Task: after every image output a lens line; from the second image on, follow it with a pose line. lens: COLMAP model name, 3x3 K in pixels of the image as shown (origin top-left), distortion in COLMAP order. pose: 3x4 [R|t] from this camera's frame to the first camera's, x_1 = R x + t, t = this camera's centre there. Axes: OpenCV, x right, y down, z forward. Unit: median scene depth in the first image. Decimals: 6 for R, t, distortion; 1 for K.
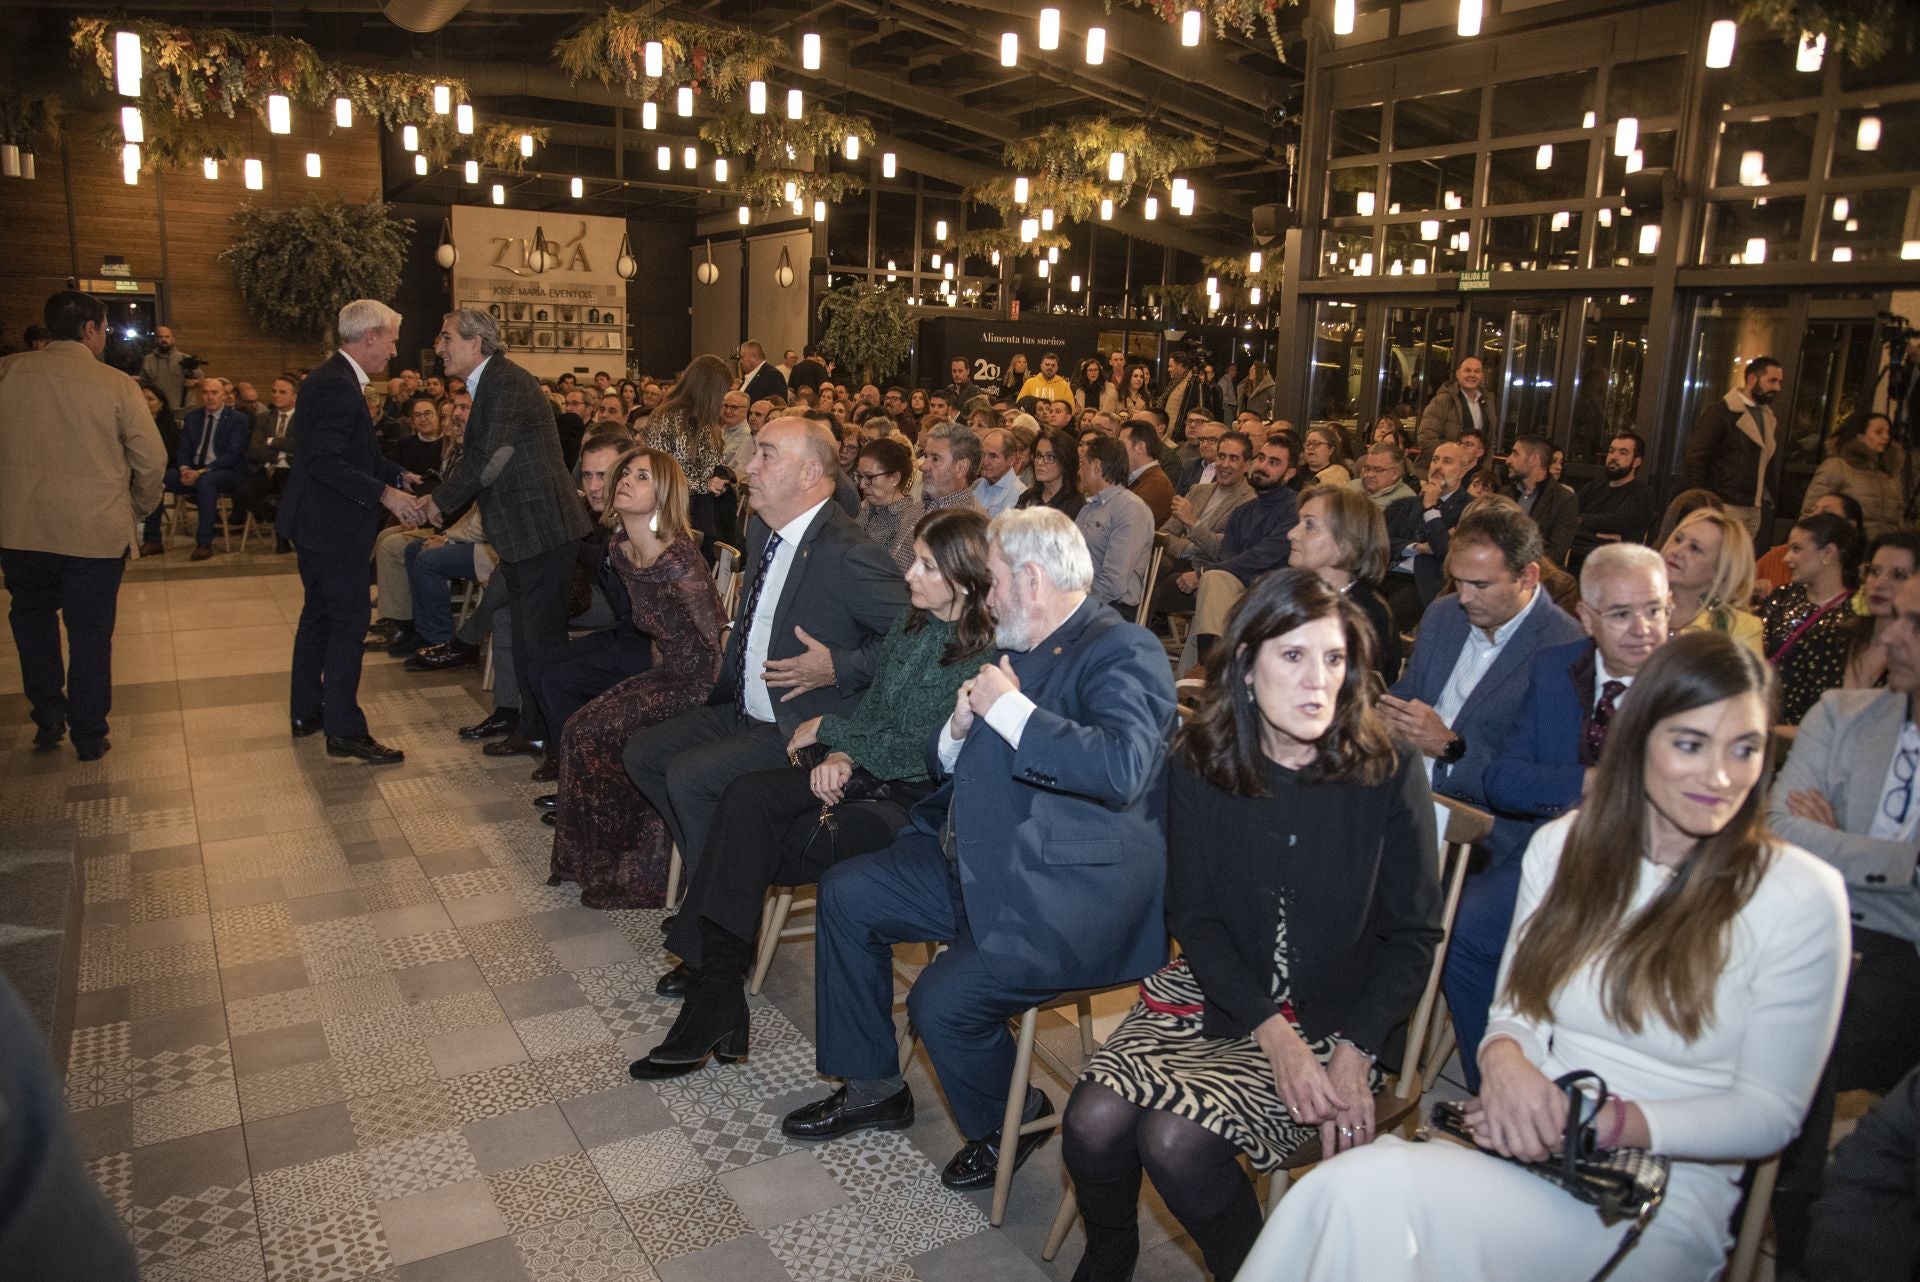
lens RADIAL K [[1319.1, 0, 953.0], [0, 1319.1, 640.9], [0, 0, 1]] dist [-0.102708, 0.067380]
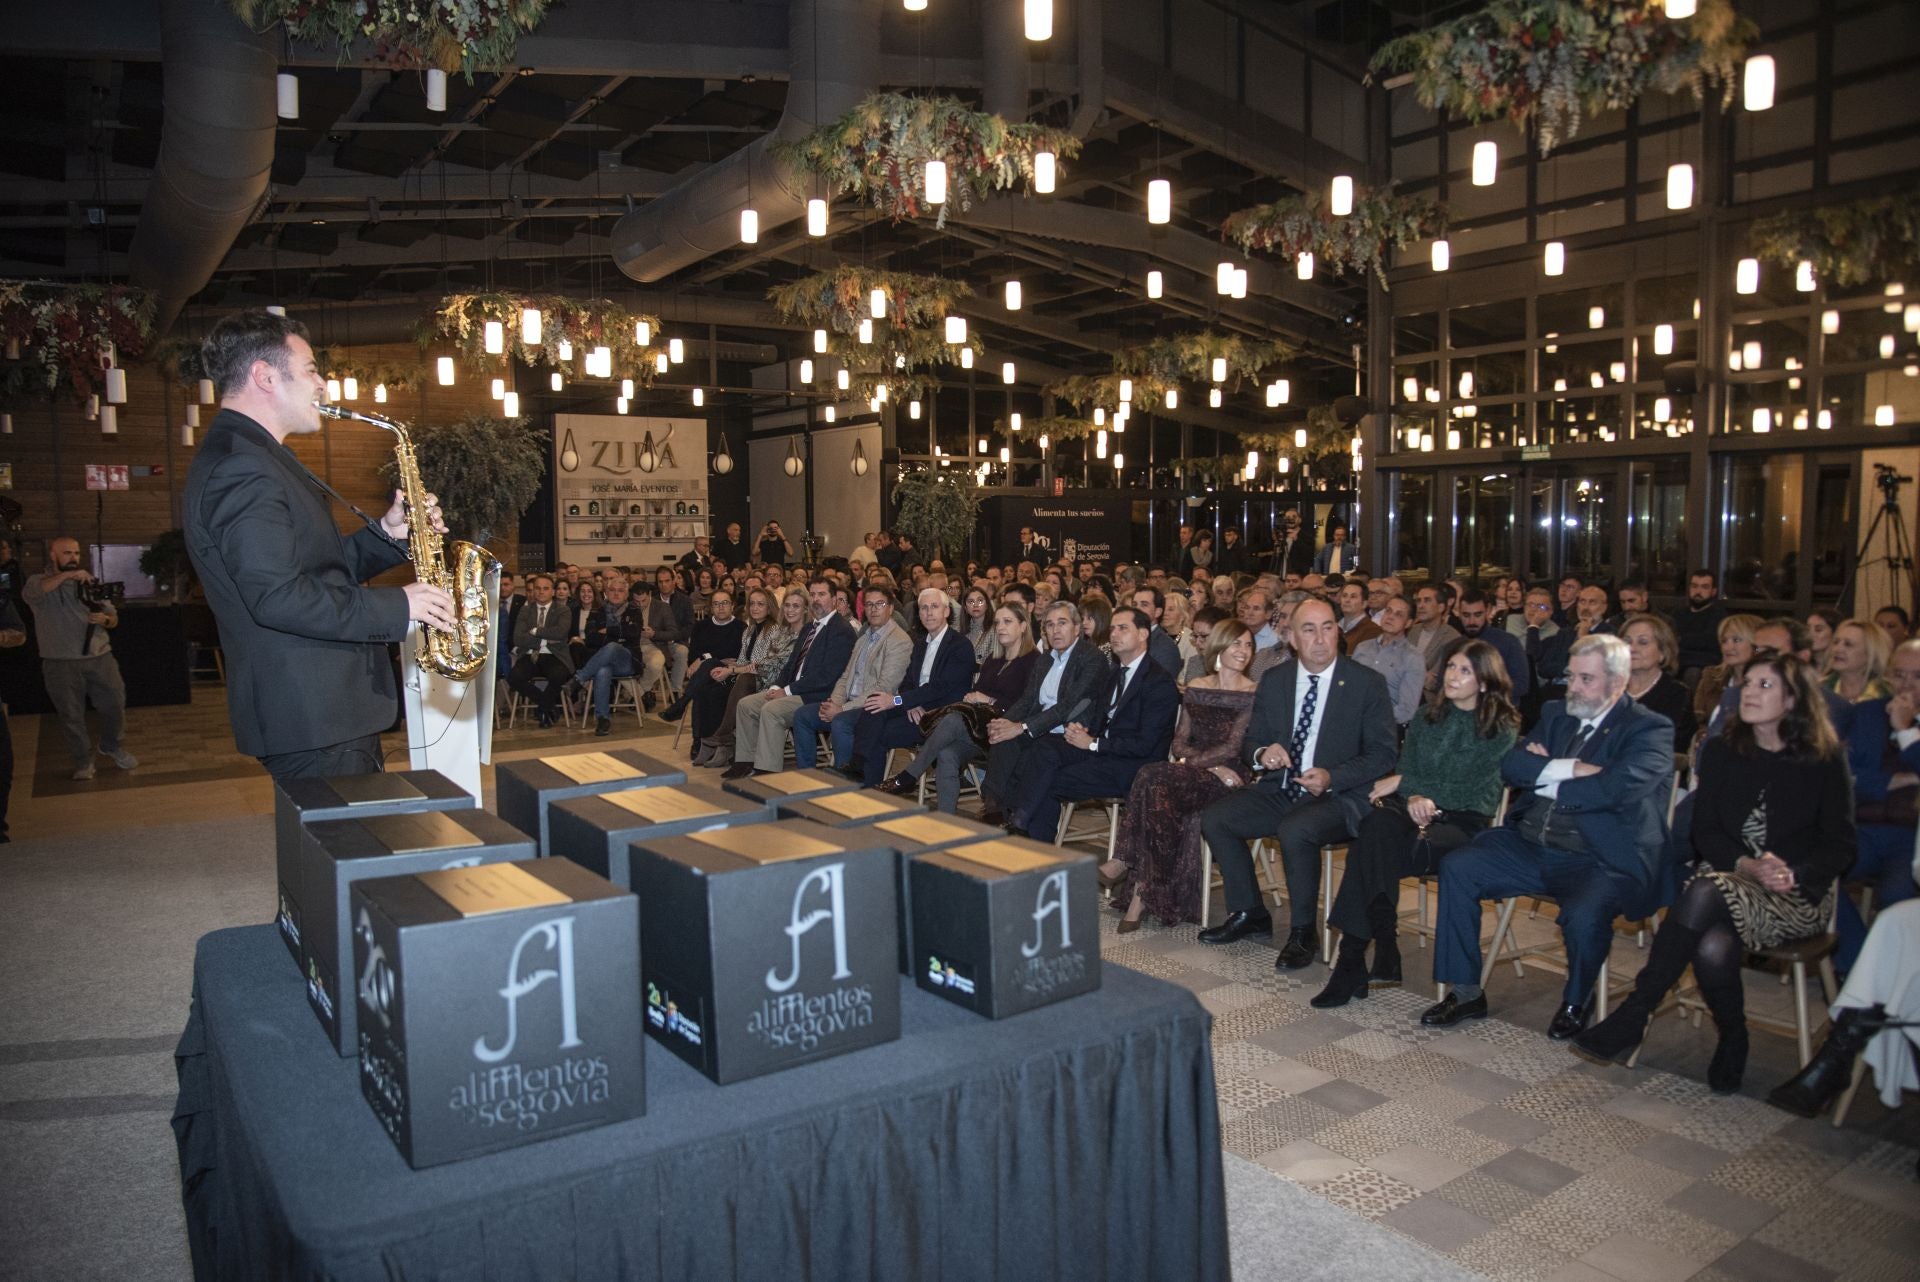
lens RADIAL K [[1319.1, 0, 953.0], [0, 1319.1, 640.9], [0, 0, 1]] dist [-0.102708, 0.067380]
pose [[0.997888, -0.049559, 0.042003, -0.128341], [0.054439, 0.990741, -0.124373, 0.011820], [-0.035451, 0.126397, 0.991346, -0.104547]]
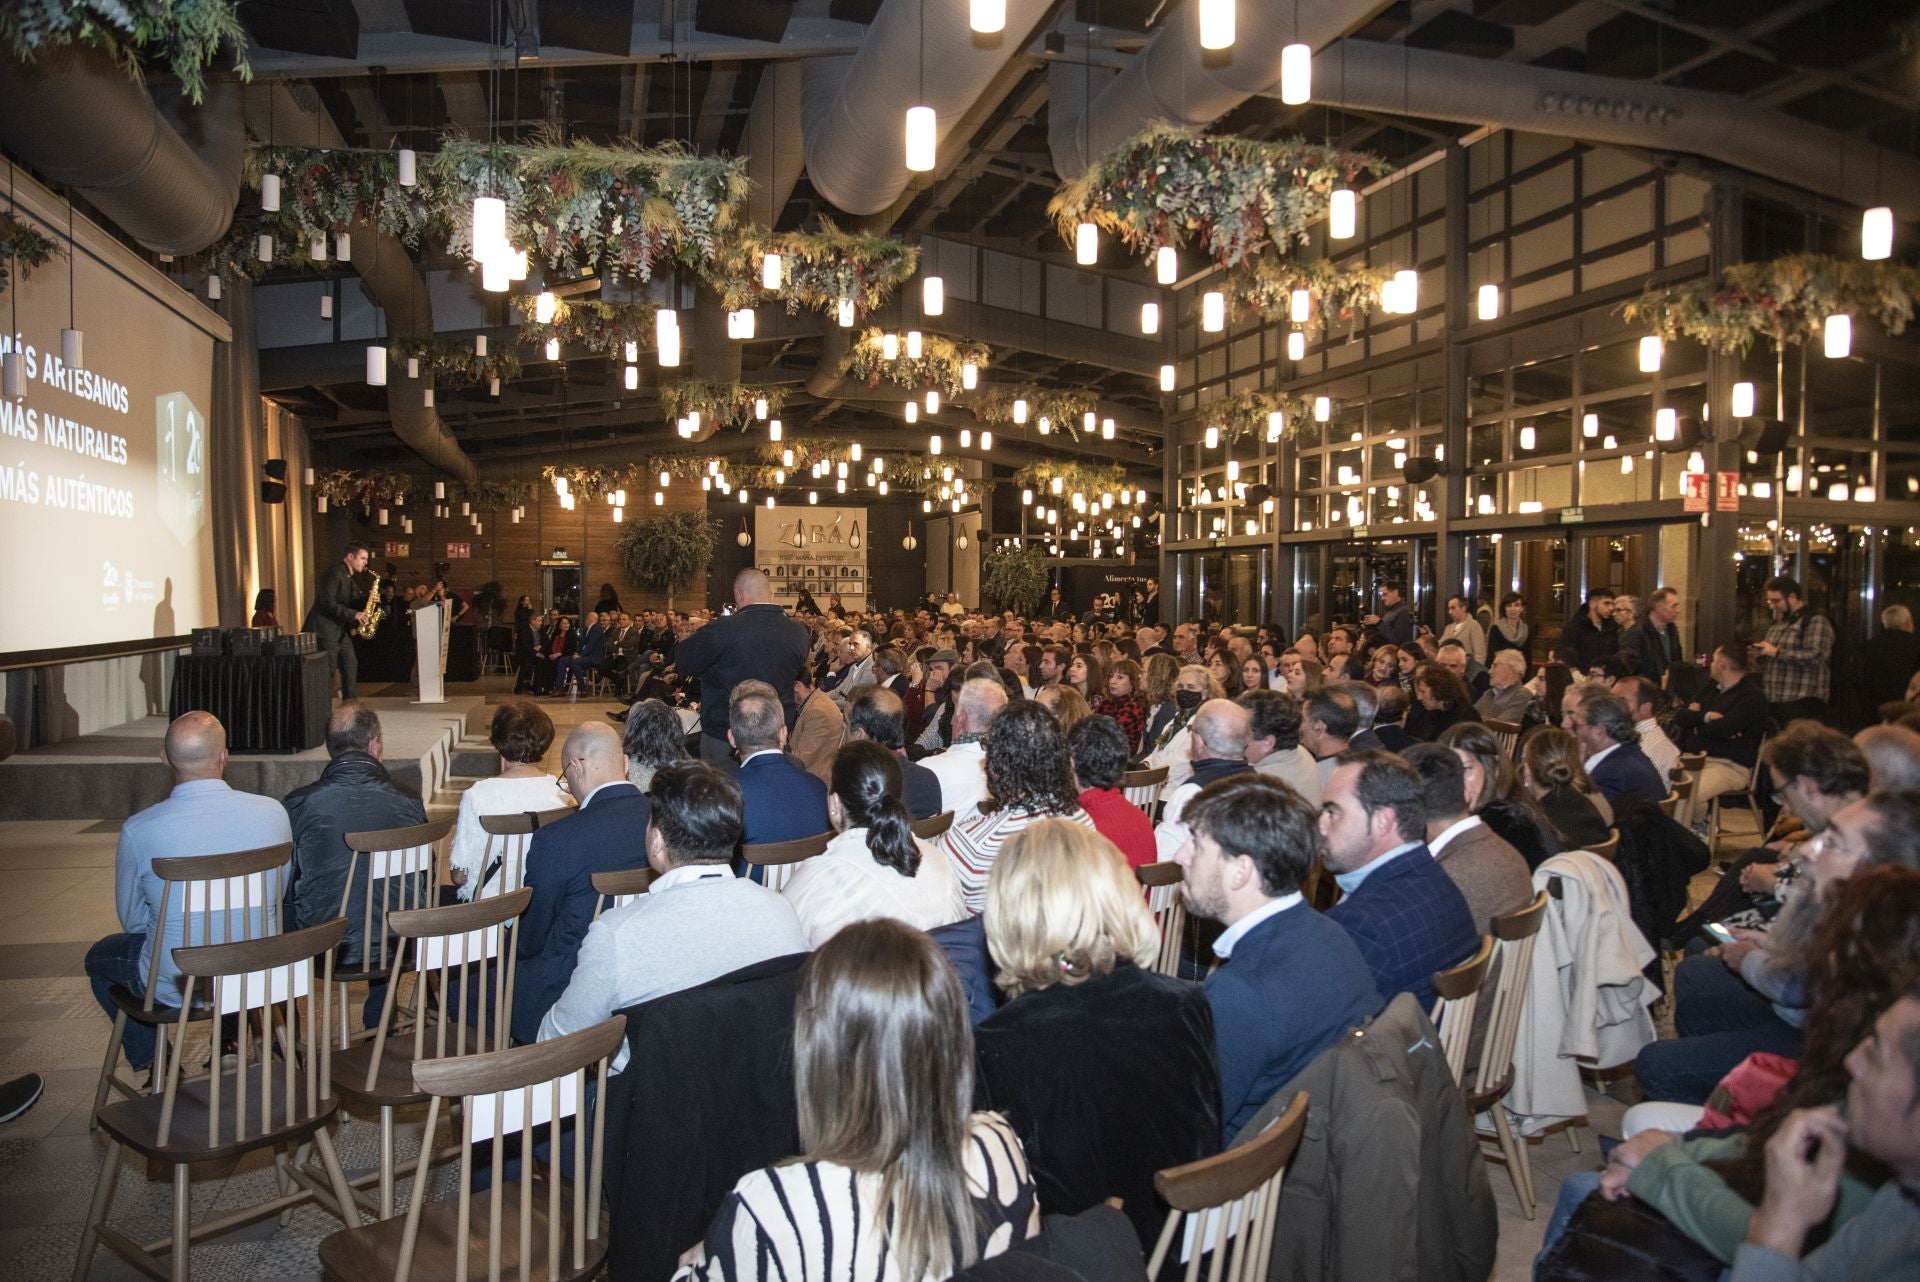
lens RADIAL K [[1319.1, 0, 953.0], [0, 1319.1, 640.9], [0, 0, 1]] dist [-0.102708, 0.067380]
pose [[0.958915, -0.019996, -0.282989, 0.354199], [-0.030912, 0.984209, -0.174288, 0.118205], [0.282006, 0.175875, 0.943155, -0.505103]]
